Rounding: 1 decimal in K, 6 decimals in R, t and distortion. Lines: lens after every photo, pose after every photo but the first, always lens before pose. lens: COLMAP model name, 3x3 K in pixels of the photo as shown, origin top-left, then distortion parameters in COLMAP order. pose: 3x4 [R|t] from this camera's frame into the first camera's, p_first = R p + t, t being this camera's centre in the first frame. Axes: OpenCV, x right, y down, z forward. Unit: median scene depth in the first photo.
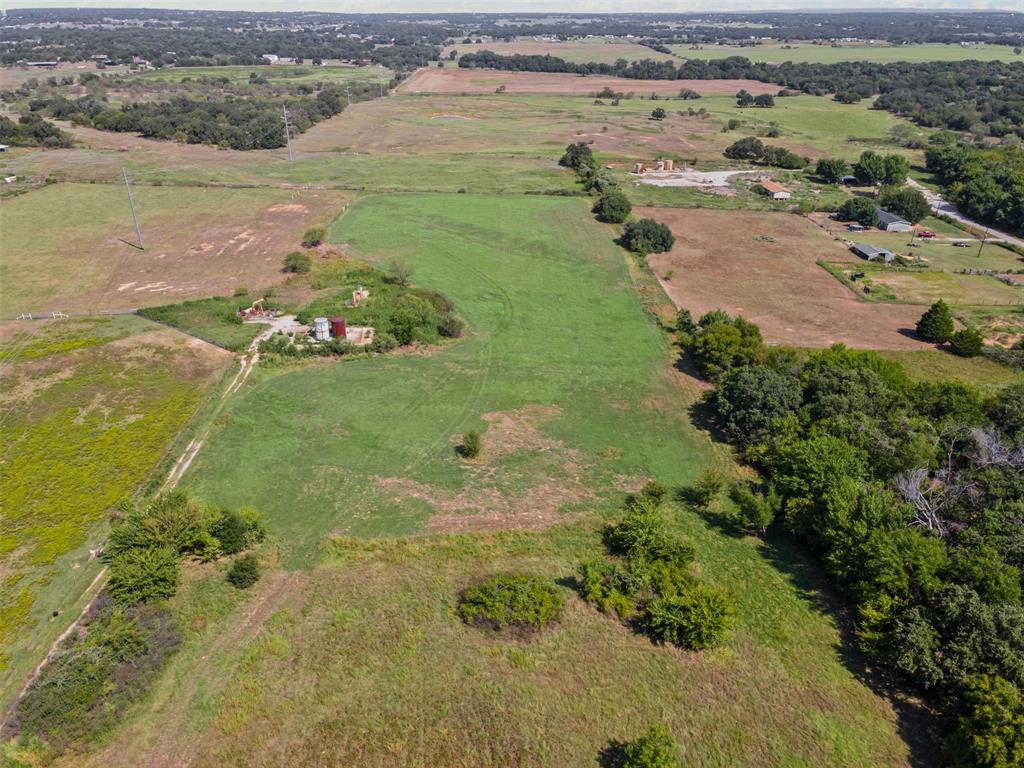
lens RADIAL K [[747.8, 0, 512.0], [0, 747.8, 384.0], [0, 0, 1]] dist [0.018893, 0.039524]
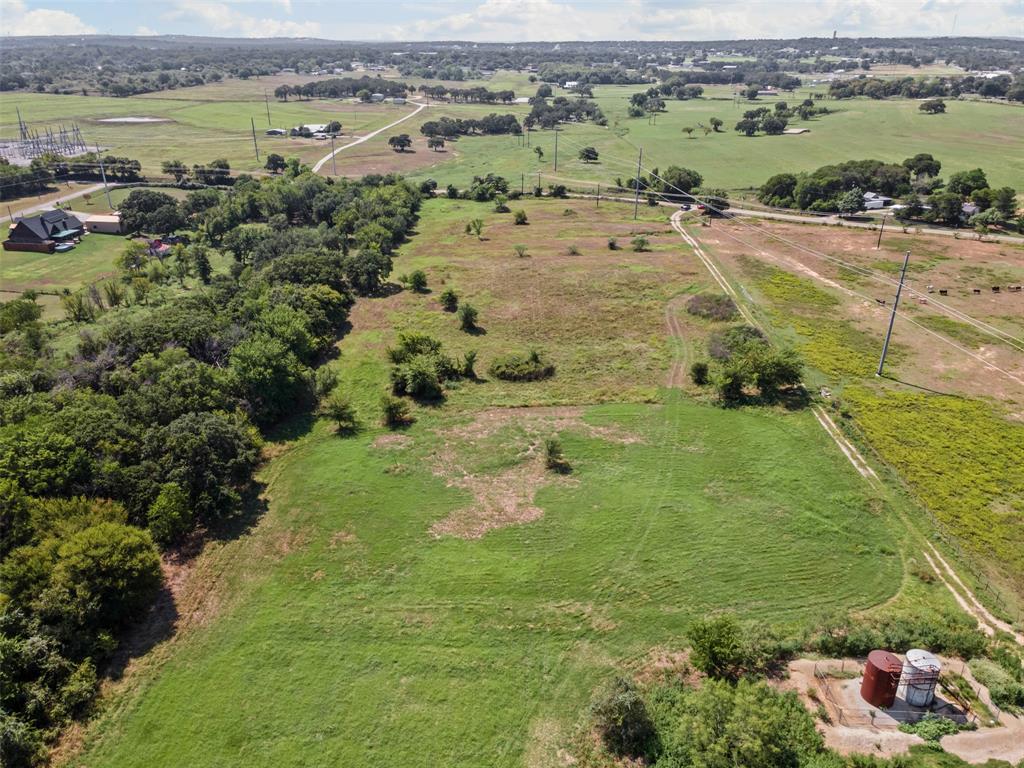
lens RADIAL K [[747.8, 0, 512.0], [0, 747.8, 384.0], [0, 0, 1]] dist [0.018893, 0.039524]
pose [[-0.998091, -0.033026, 0.052182, -0.015491], [0.019684, 0.630778, 0.775714, -0.214024], [-0.058534, 0.775260, -0.628924, 0.473491]]
